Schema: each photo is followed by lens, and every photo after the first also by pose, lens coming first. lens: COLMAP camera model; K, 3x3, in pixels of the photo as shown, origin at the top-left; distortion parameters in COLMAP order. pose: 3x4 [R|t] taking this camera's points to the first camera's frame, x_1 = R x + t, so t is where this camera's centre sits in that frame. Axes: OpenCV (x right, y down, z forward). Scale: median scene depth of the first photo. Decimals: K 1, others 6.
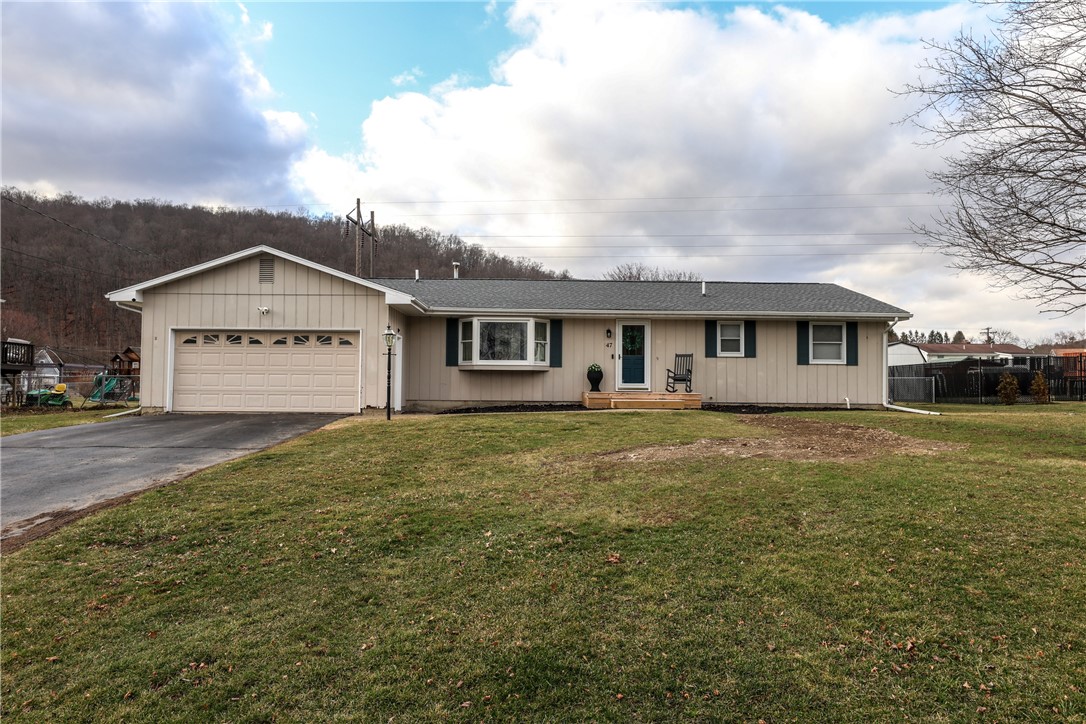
lens RADIAL K [[679.4, 0, 543.0], [0, 679.4, 362.0], [0, 0, 1]] dist [0.023968, 0.000581]
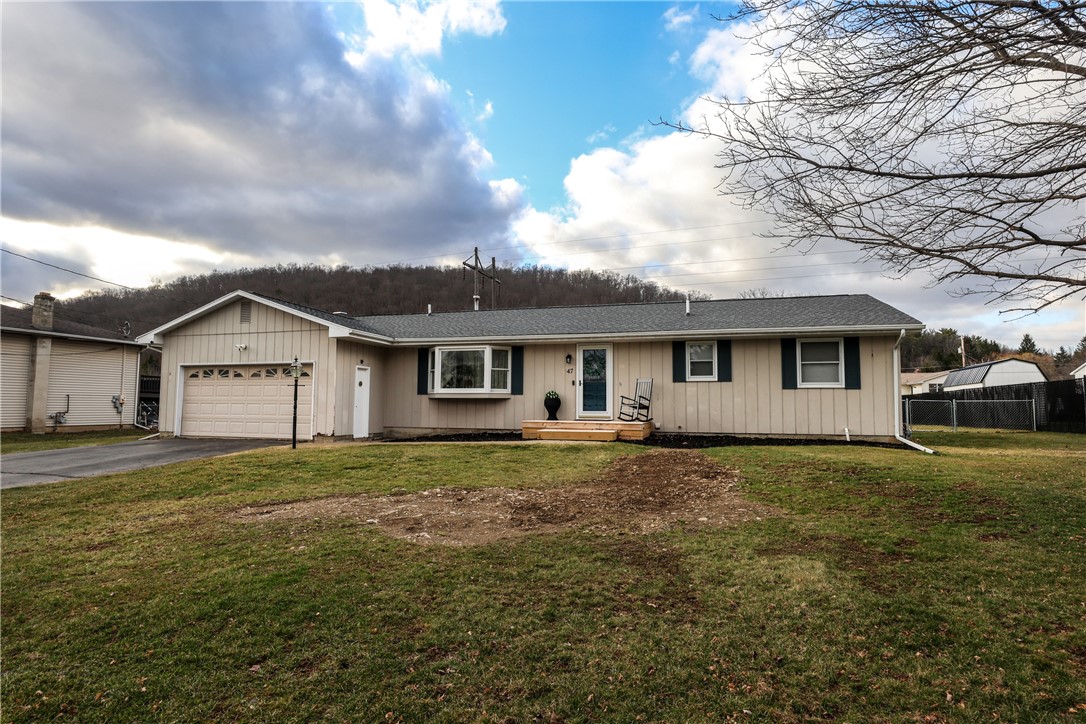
lens RADIAL K [[635.2, 0, 543.0], [0, 635.2, 362.0], [0, 0, 1]] dist [0.002288, 0.000107]
pose [[0.945758, -0.027177, -0.323733, 0.349501], [0.011527, 0.998675, -0.050161, 0.006706], [0.324668, 0.043709, 0.944818, 0.142622]]
